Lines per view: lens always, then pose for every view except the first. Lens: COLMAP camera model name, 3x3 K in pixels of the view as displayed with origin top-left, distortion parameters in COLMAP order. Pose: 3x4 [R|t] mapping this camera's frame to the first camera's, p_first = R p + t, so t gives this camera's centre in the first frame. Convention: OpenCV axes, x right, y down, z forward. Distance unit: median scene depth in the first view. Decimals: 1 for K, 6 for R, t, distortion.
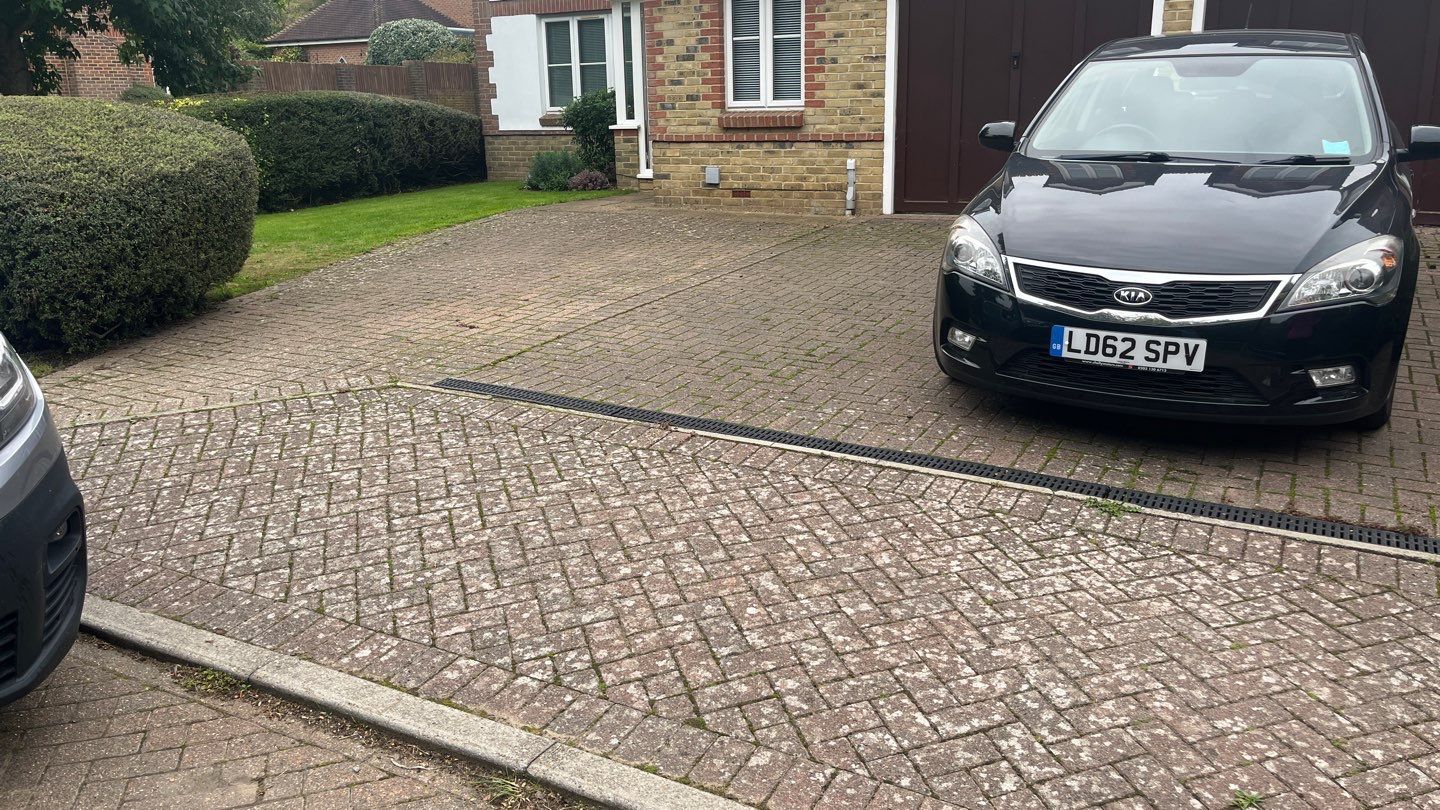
lens RADIAL K [[1093.7, 0, 724.3], [0, 1093.7, 418.4], [0, 0, 1]] dist [0.034885, -0.002625]
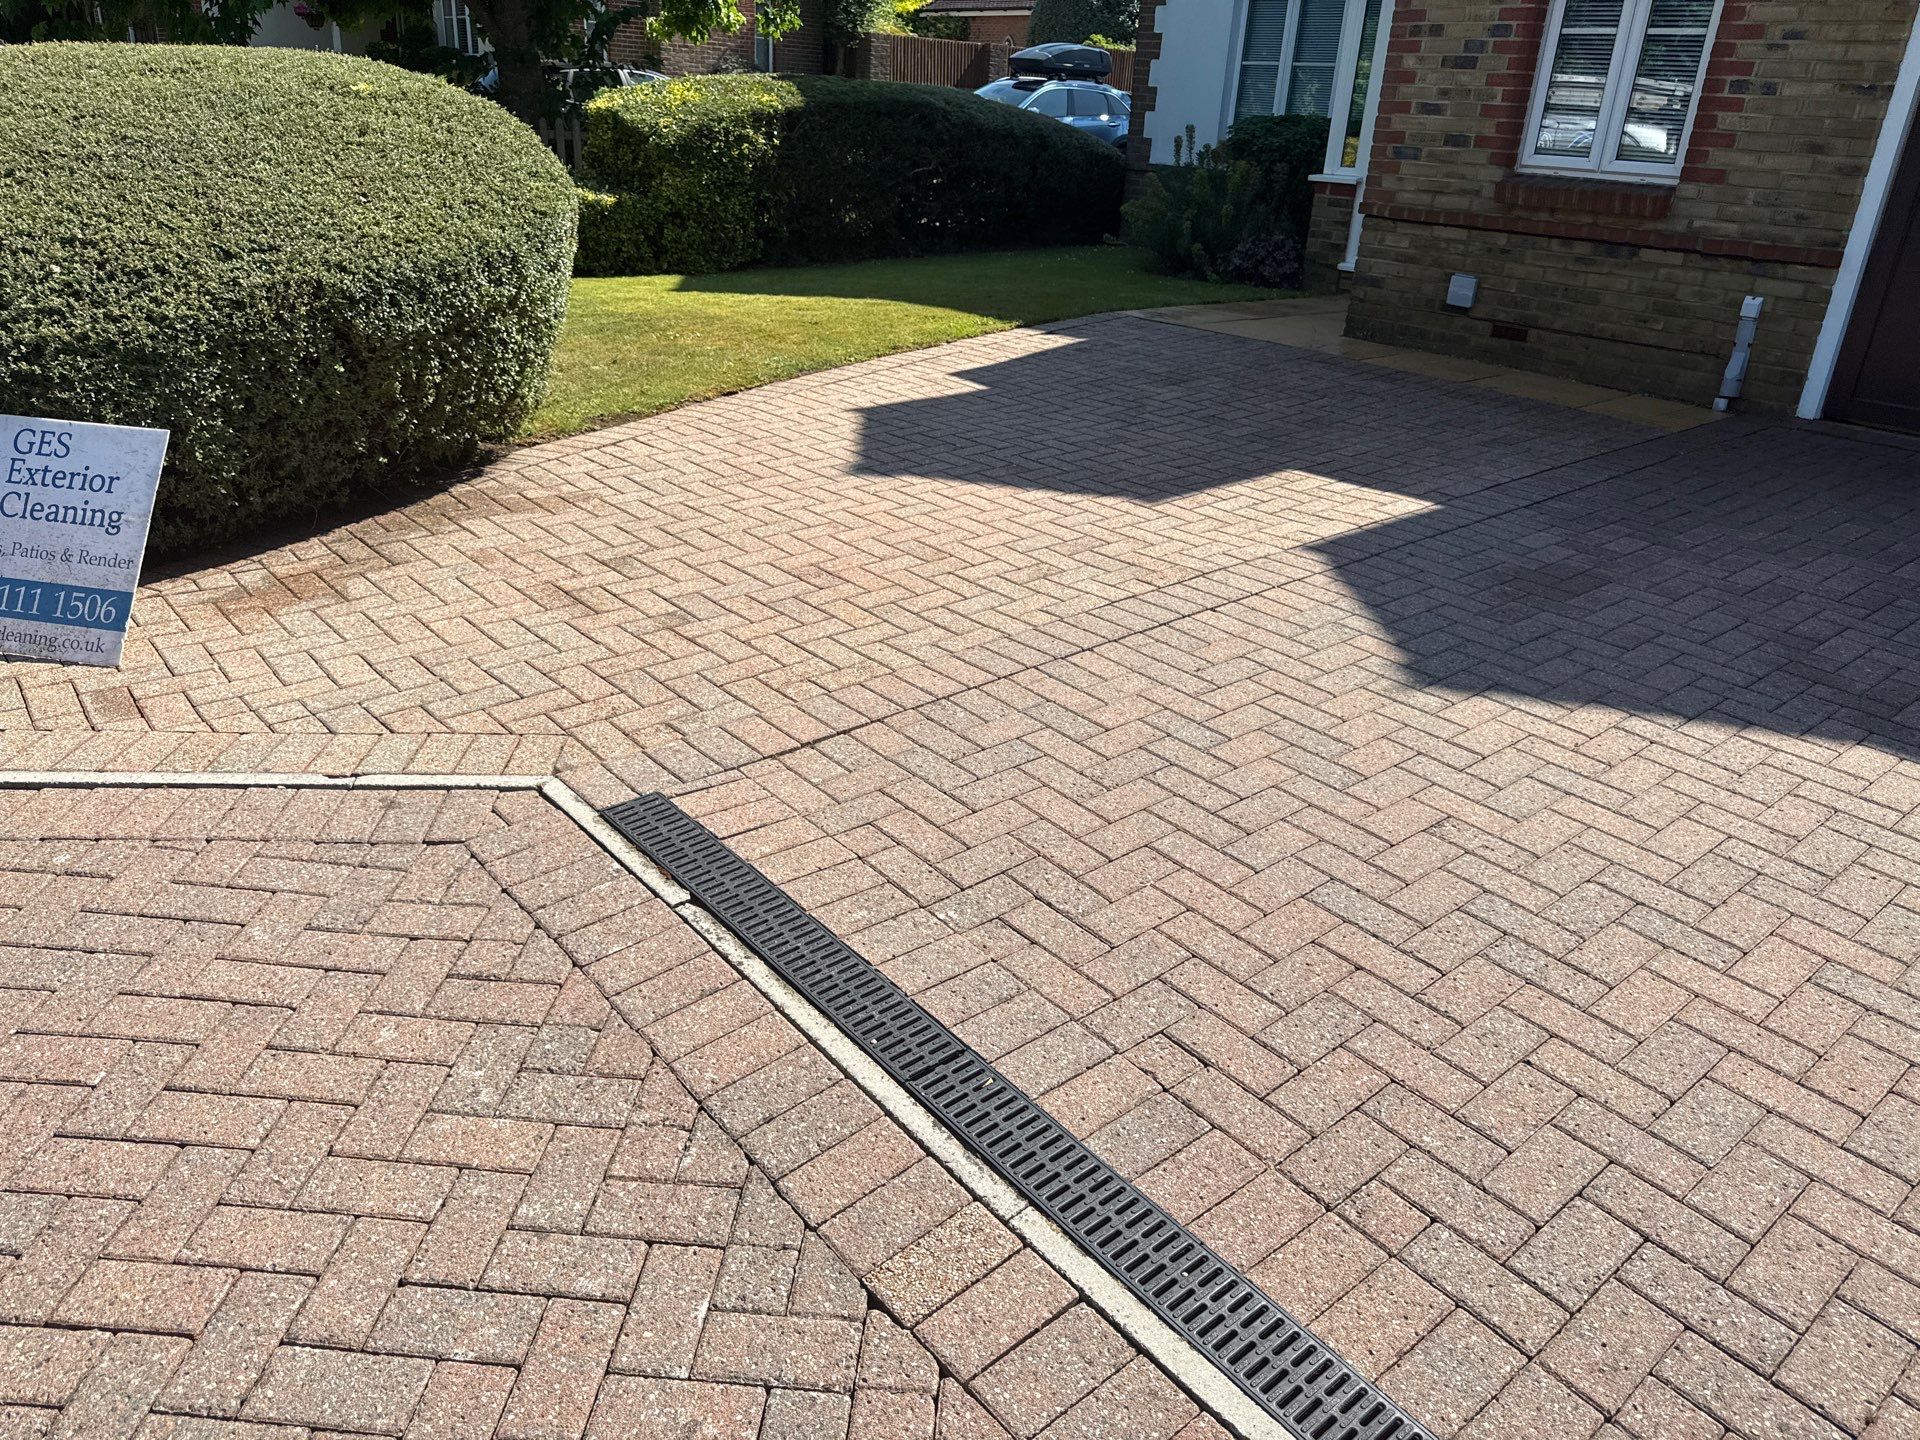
lens RADIAL K [[1370.3, 0, 957.5], [0, 1370.3, 723.7], [0, 0, 1]] dist [0.032193, -0.039391]
pose [[0.928557, 0.212613, -0.304266, 0.010657], [-0.168943, 0.971954, 0.163599, -0.084580], [0.330516, -0.100507, 0.938434, 0.258447]]
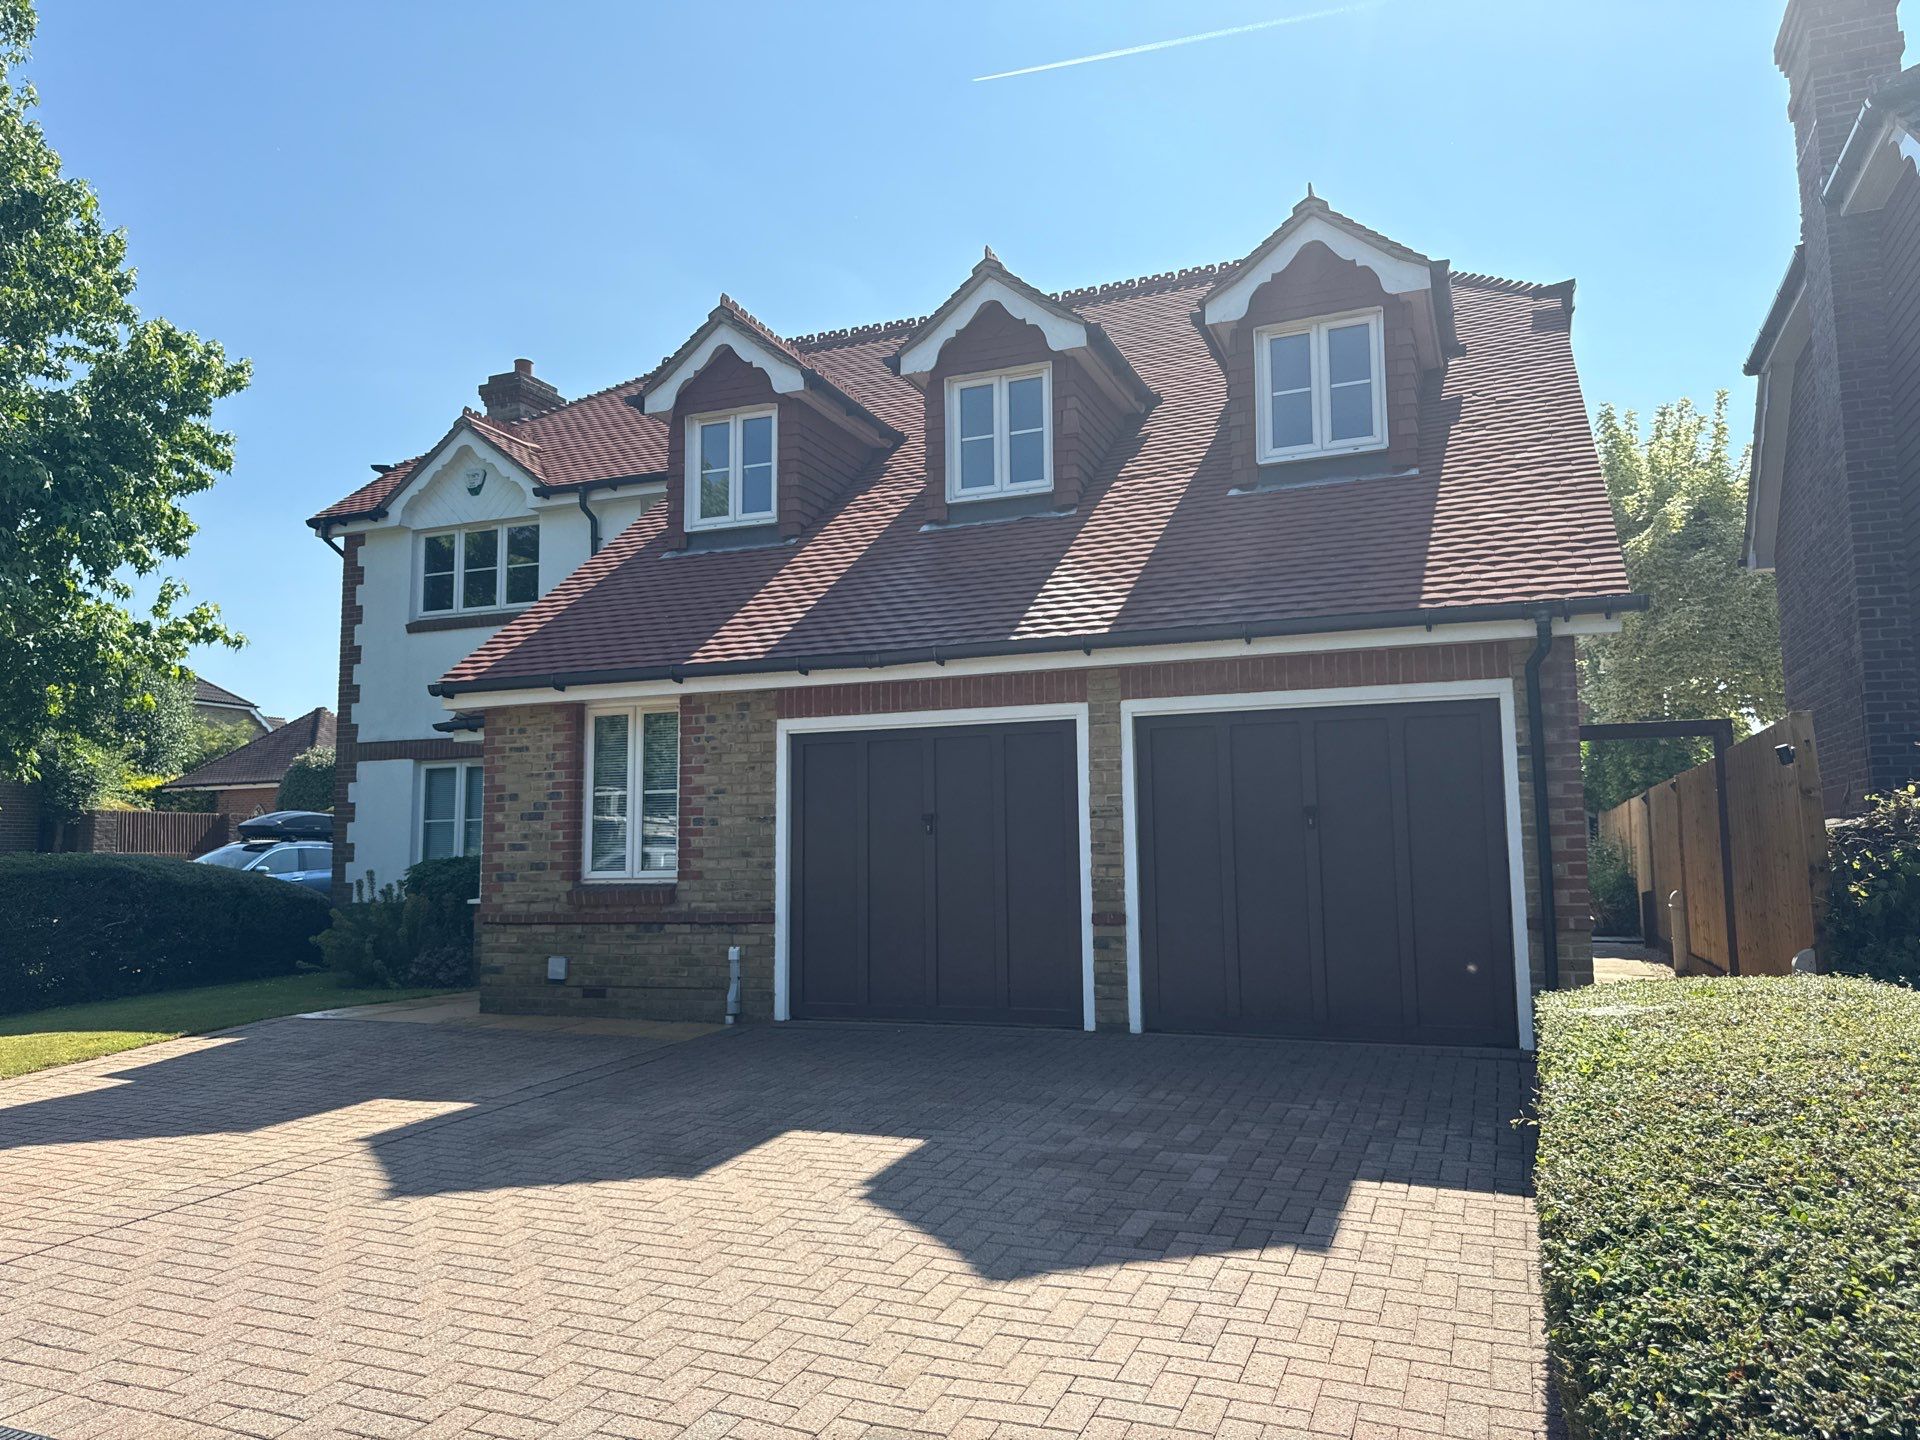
lens RADIAL K [[1354.8, 0, 973.7], [0, 1354.8, 716.0], [0, 0, 1]] dist [0.046389, -0.055704]
pose [[0.992521, 0.019734, 0.120472, 0.155242], [0.027005, 0.926909, -0.374313, -0.029665], [-0.119053, 0.374767, 0.919443, 0.064189]]
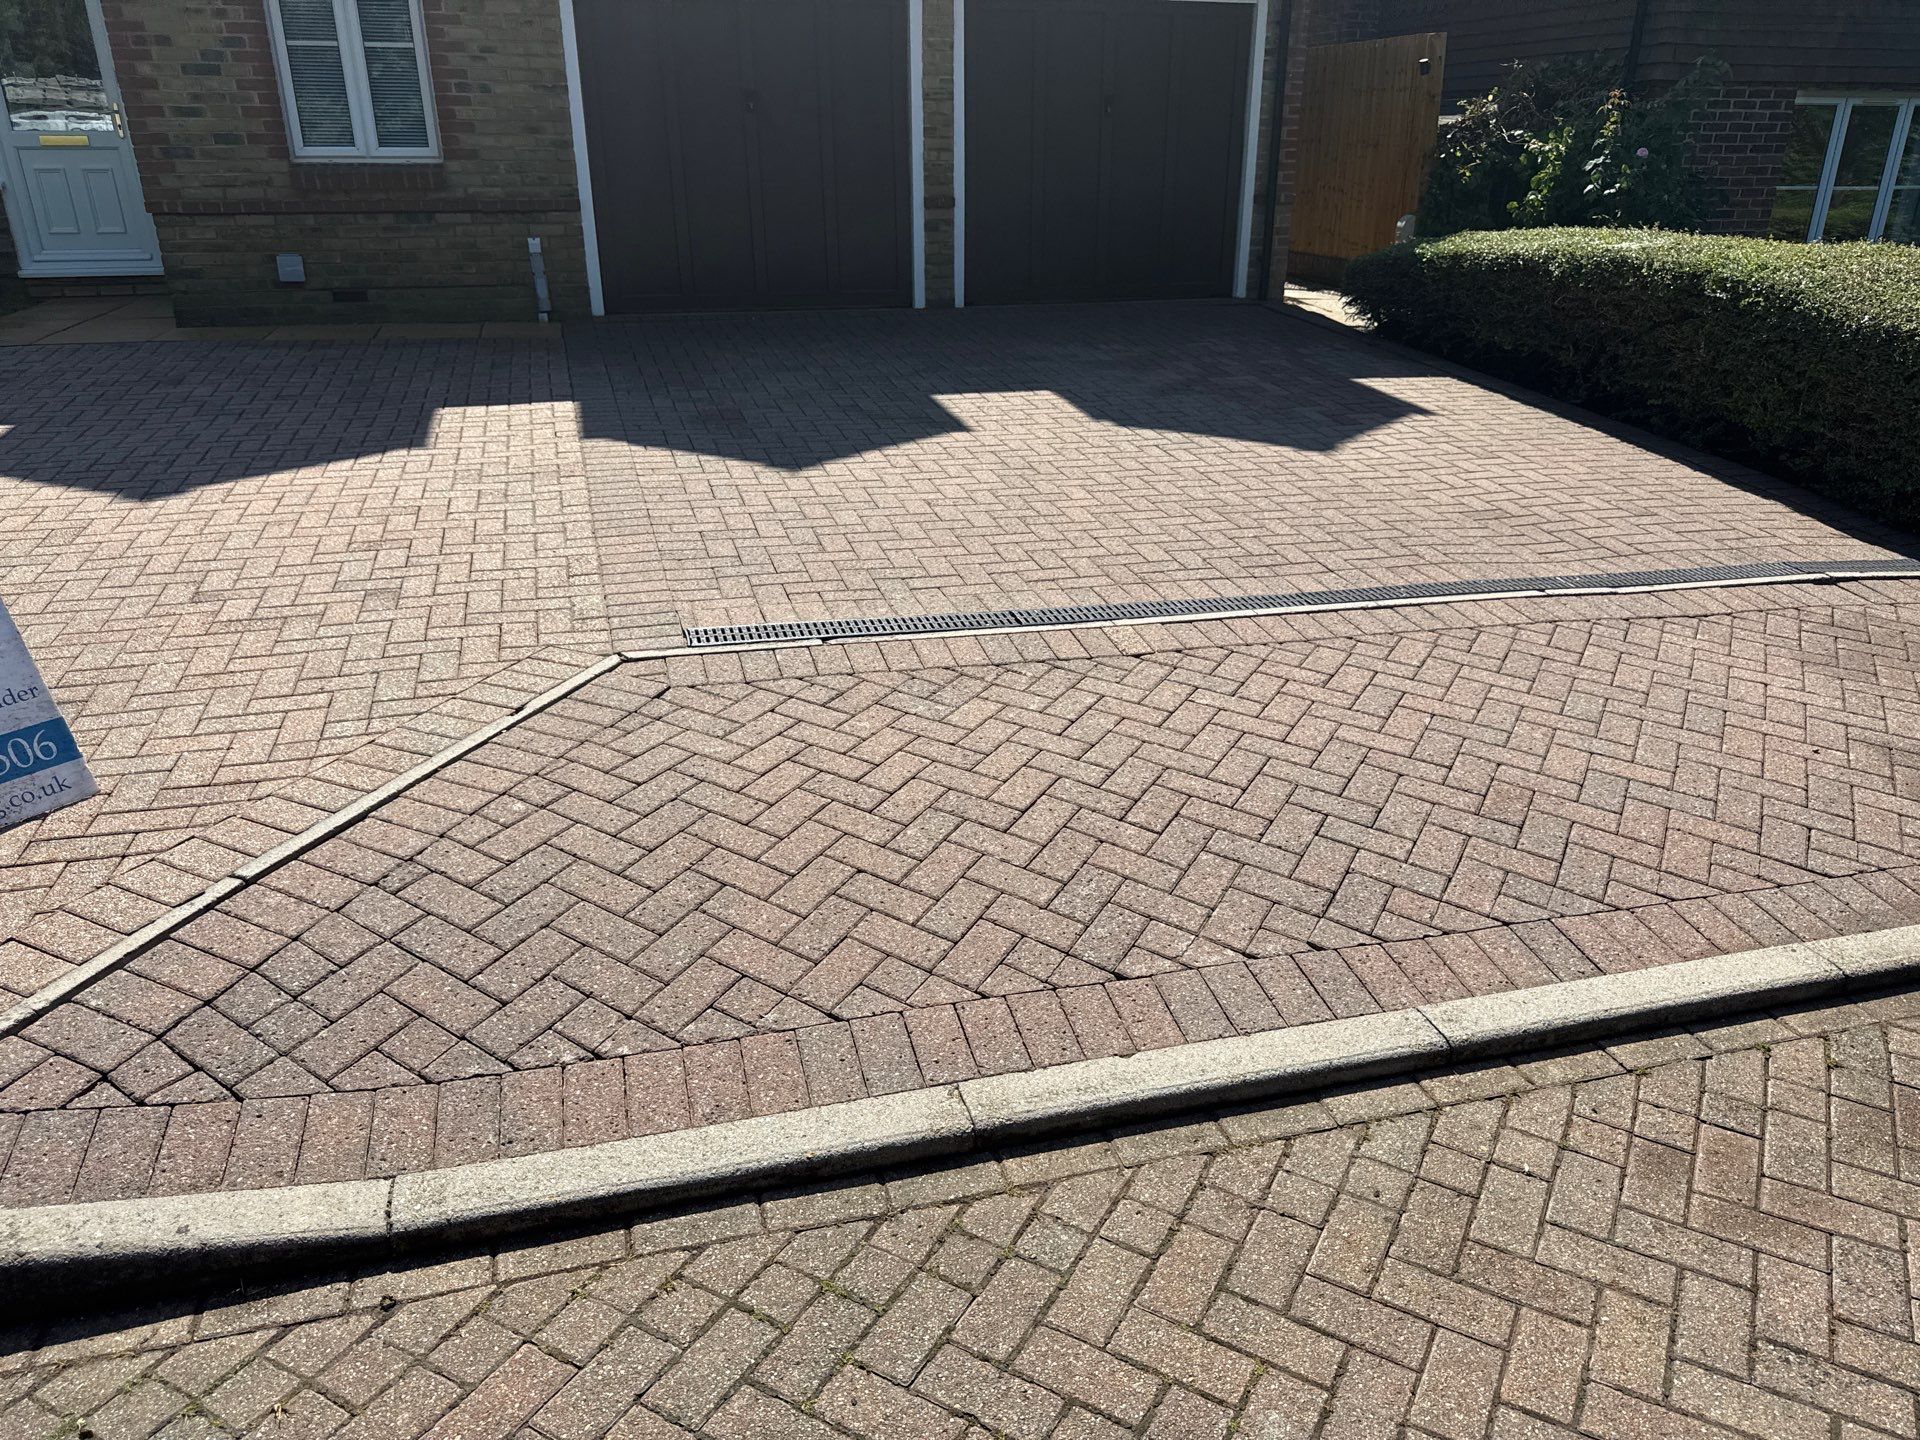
lens RADIAL K [[1354.8, 0, 973.4], [0, 1354.8, 731.3], [0, 0, 1]] dist [0.046389, -0.055704]
pose [[0.711501, -0.259424, 0.653044, -0.317658], [0.175950, 0.965522, 0.191857, -0.048789], [-0.680300, -0.021604, 0.732615, 0.158847]]
